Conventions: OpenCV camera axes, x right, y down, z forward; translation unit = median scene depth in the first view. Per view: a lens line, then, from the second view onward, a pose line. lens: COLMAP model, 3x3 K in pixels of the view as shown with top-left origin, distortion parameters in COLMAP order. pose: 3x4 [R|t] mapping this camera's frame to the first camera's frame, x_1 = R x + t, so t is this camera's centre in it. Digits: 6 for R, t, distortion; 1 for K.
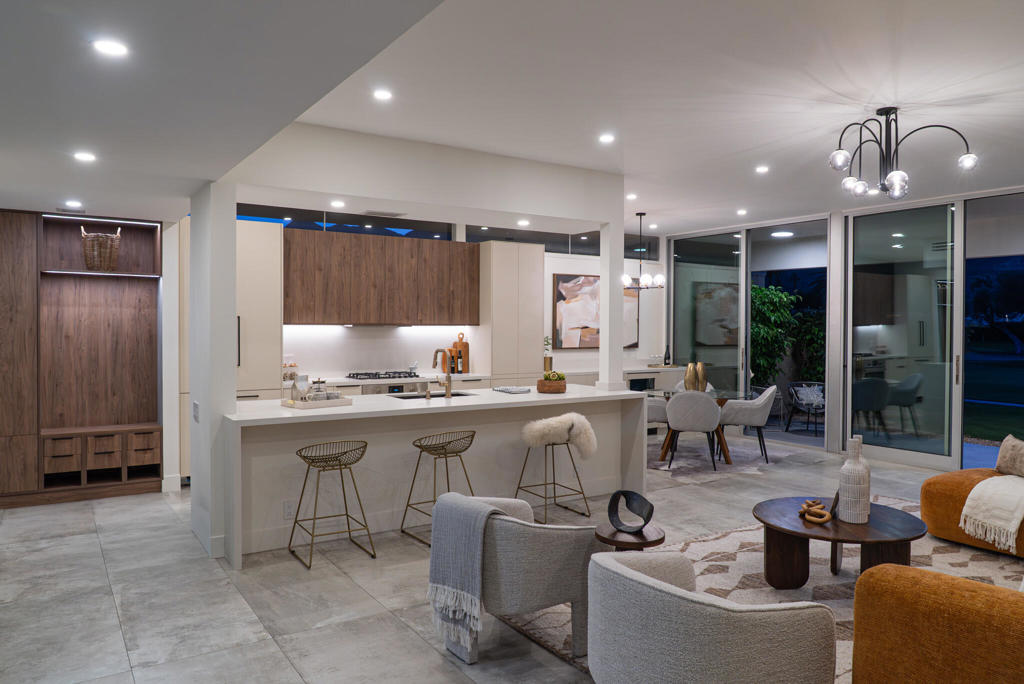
lens RADIAL K [[709.1, 0, 512.0], [0, 709.1, 342.0], [0, 0, 1]] dist [-0.006213, -0.001566]
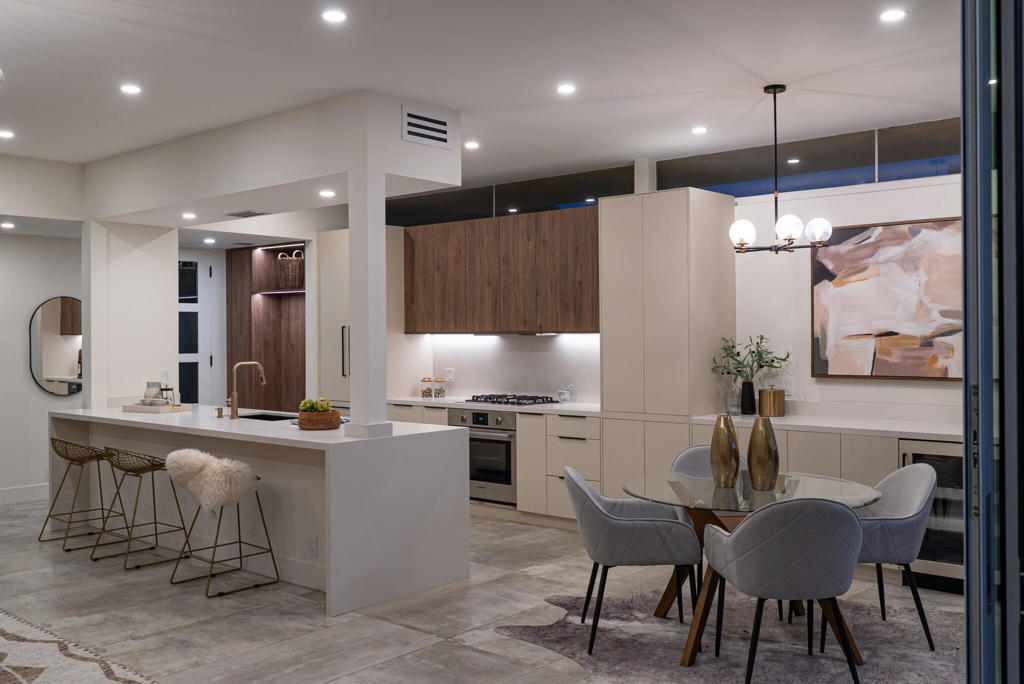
lens RADIAL K [[939.6, 0, 512.0], [0, 939.6, 342.0], [0, 0, 1]] dist [0.001780, -0.004260]
pose [[0.270174, 0.001597, -0.962810, 0.793751], [-0.015333, 0.999879, -0.002645, -0.012094], [0.962689, 0.015478, 0.270166, 0.736397]]
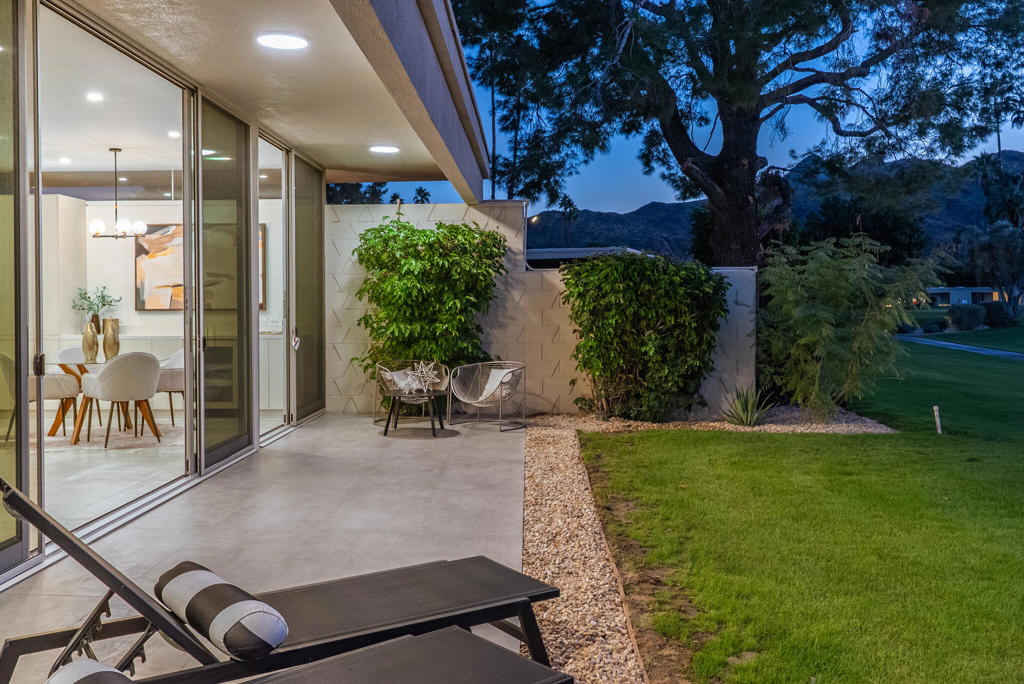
lens RADIAL K [[934.6, 0, 511.4], [0, 934.6, 306.2], [0, 0, 1]] dist [-0.009573, -0.006822]
pose [[0.824983, -0.008585, -0.565093, 1.323074], [-0.004174, 0.999765, -0.021281, 0.032603], [0.565143, 0.019915, 0.824753, 0.380128]]
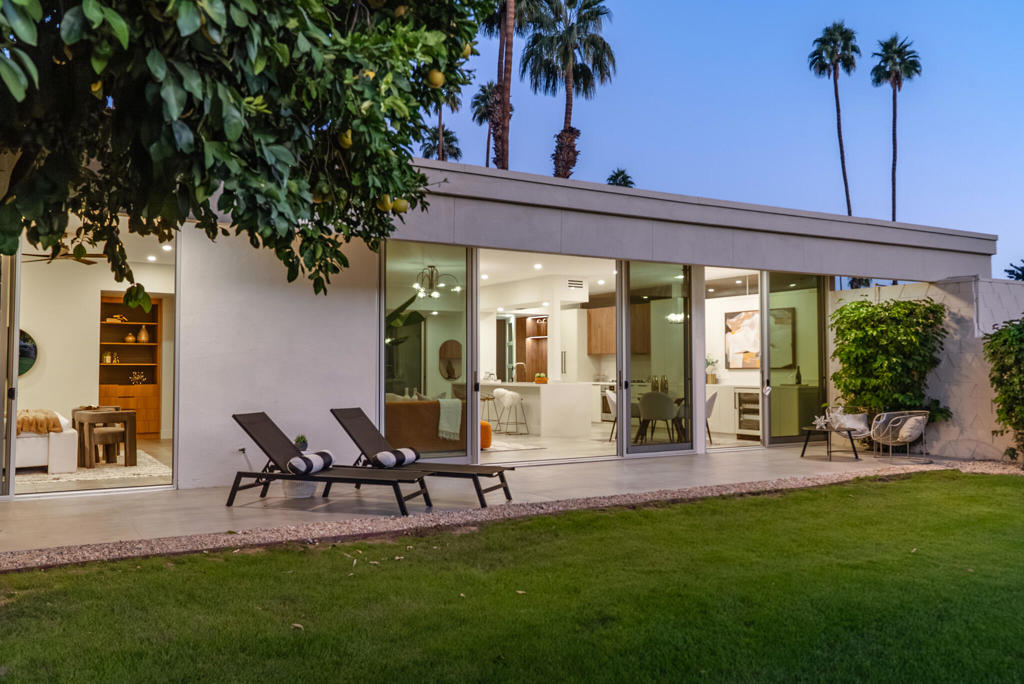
lens RADIAL K [[876.7, 0, 512.0], [0, 876.7, 342.0], [0, 0, 1]] dist [0.005071, -0.000370]
pose [[-0.041041, -0.037090, -0.998469, 2.100264], [-0.021130, 0.999120, -0.036245, 0.033648], [0.998934, 0.019610, -0.041788, 0.805946]]
